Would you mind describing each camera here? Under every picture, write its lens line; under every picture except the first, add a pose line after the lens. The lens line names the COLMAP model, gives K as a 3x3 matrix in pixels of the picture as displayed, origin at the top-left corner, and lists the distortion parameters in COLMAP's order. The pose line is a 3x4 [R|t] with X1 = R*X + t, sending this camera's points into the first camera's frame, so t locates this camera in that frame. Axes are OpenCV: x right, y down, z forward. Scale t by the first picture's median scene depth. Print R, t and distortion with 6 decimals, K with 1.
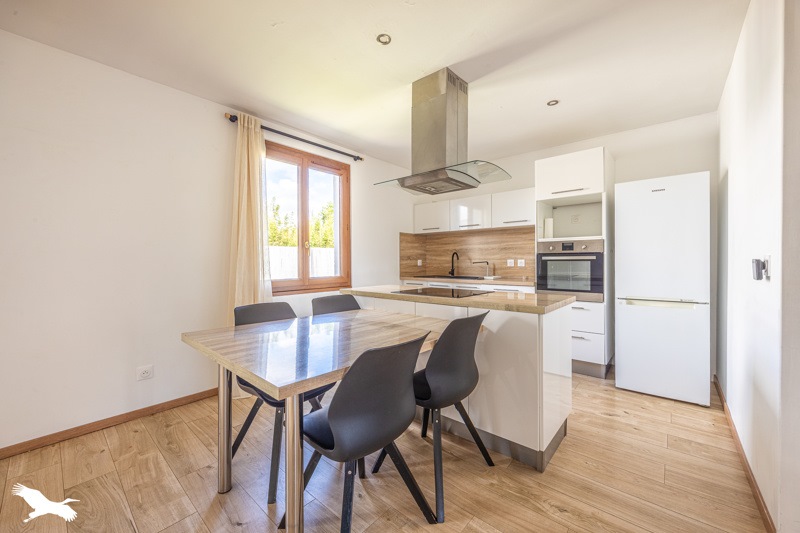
lens RADIAL K [[314.1, 0, 400.0], [0, 314.1, 266.5], [0, 0, 1]] dist [0.000528, 0.000030]
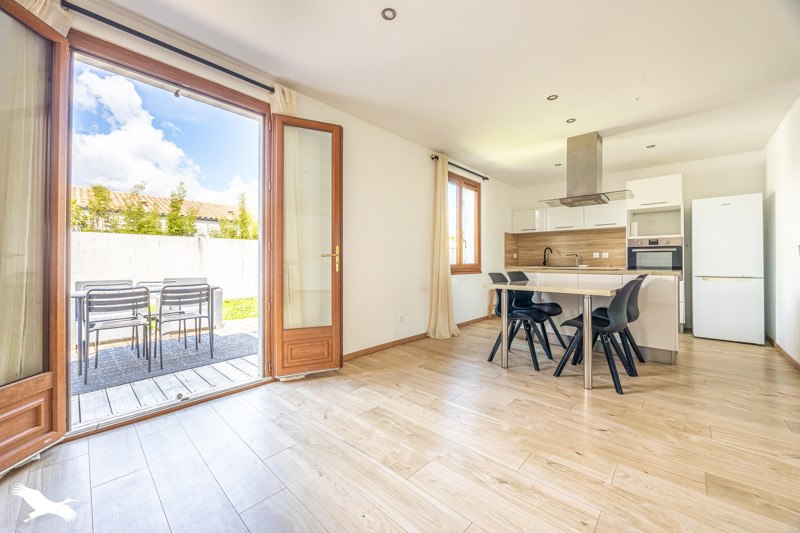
lens RADIAL K [[306.0, 0, 400.5], [0, 306.0, 262.5], [0, 0, 1]] dist [-0.000148, -0.000065]
pose [[0.999244, 0.005591, -0.038460, -0.573116], [-0.006098, 0.999896, -0.013073, 0.055862], [0.038383, 0.013298, 0.999175, -0.444618]]
